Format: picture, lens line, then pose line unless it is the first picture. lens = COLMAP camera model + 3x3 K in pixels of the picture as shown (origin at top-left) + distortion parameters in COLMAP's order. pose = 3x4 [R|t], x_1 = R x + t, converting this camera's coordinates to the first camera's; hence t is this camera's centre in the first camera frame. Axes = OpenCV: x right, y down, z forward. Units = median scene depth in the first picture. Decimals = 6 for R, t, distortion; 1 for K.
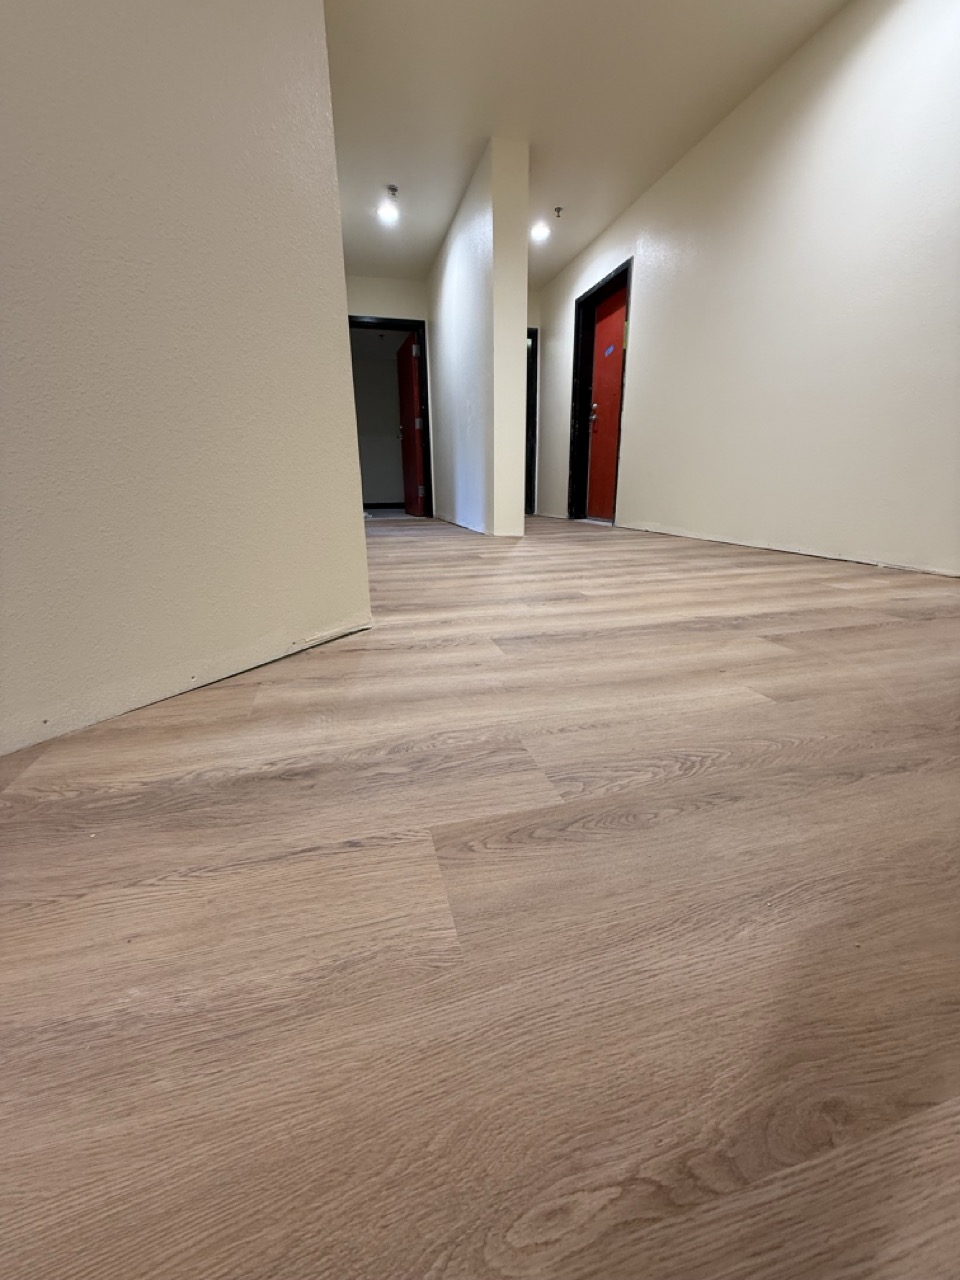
lens RADIAL K [[514.4, 0, 480.0], [0, 514.4, 640.0], [0, 0, 1]] dist [0.000043, -0.000011]
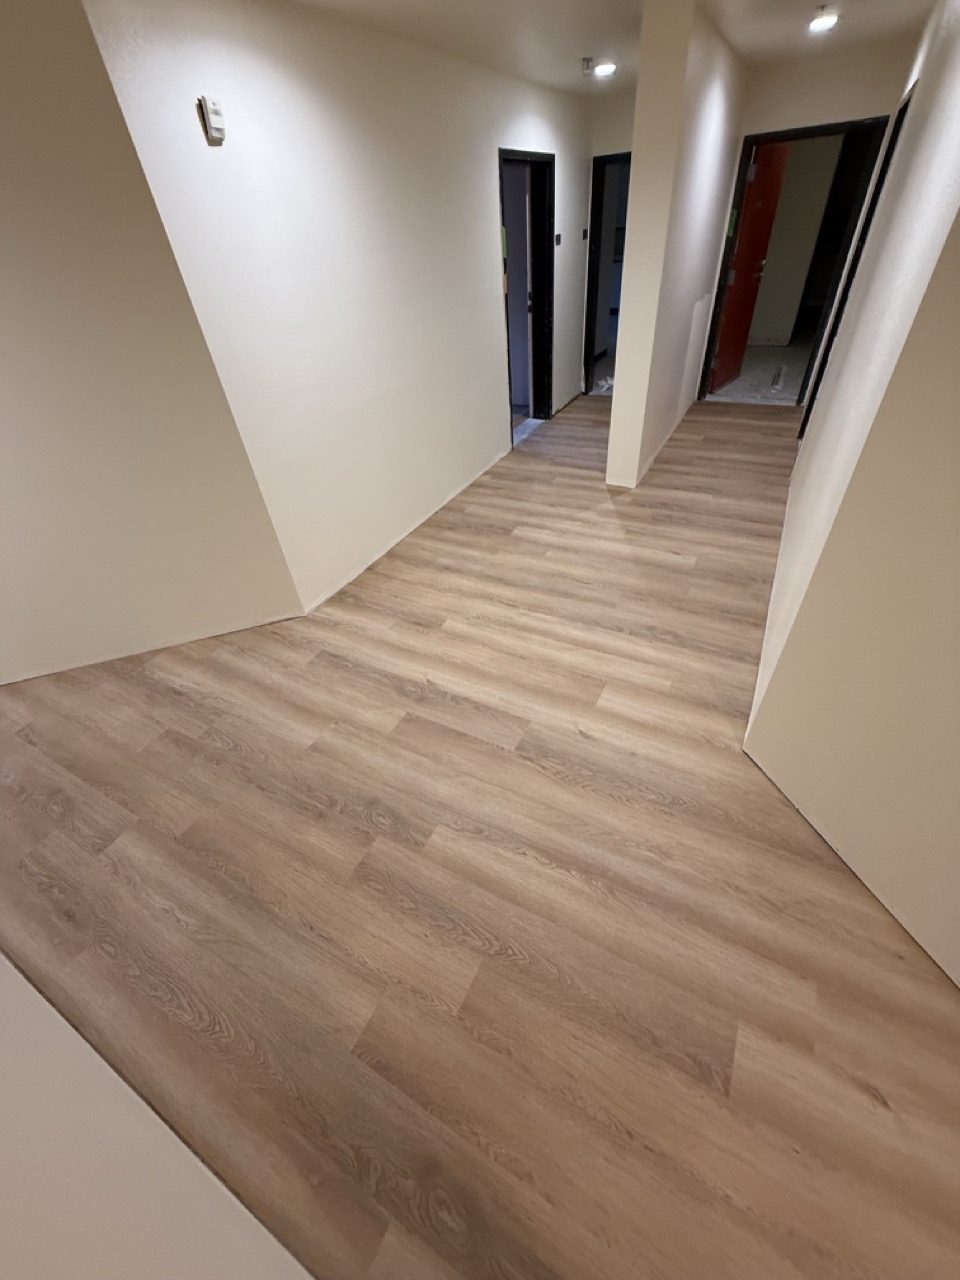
lens RADIAL K [[510.5, 0, 468.8], [0, 510.5, 641.2], [0, 0, 1]] dist [-0.002857, 0.000075]
pose [[0.717958, 0.403397, -0.567281, 2.093360], [-0.130737, 0.878600, 0.459315, -1.379682], [0.683699, -0.255604, 0.683536, 0.037860]]
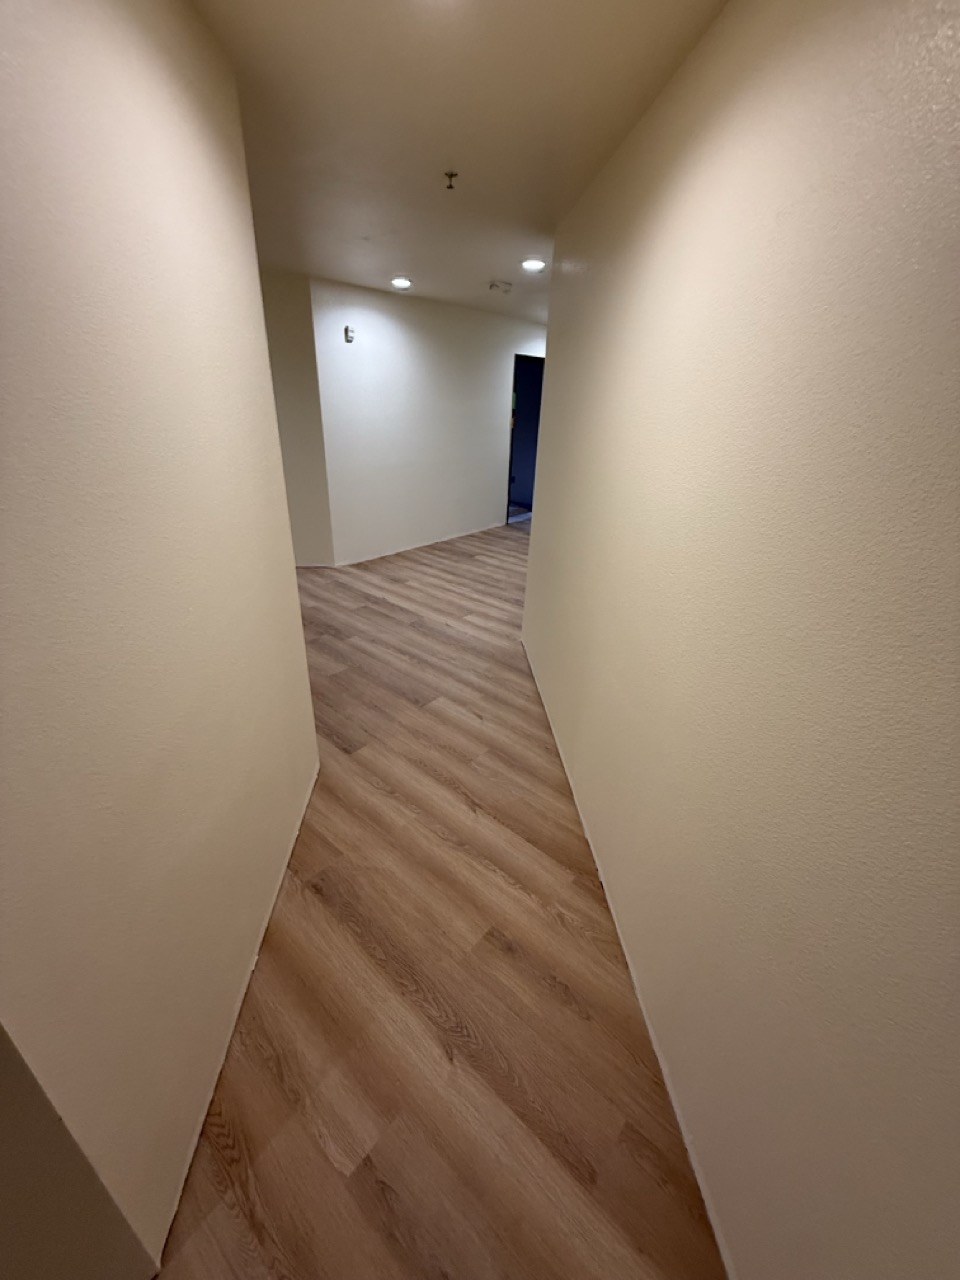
lens RADIAL K [[514.4, 0, 480.0], [0, 514.4, 640.0], [0, 0, 1]] dist [0.000043, -0.000011]
pose [[0.557185, 0.387345, -0.734513, 4.545807], [-0.279984, 0.920378, 0.272972, -1.183060], [0.781763, 0.053556, 0.621271, -0.576858]]
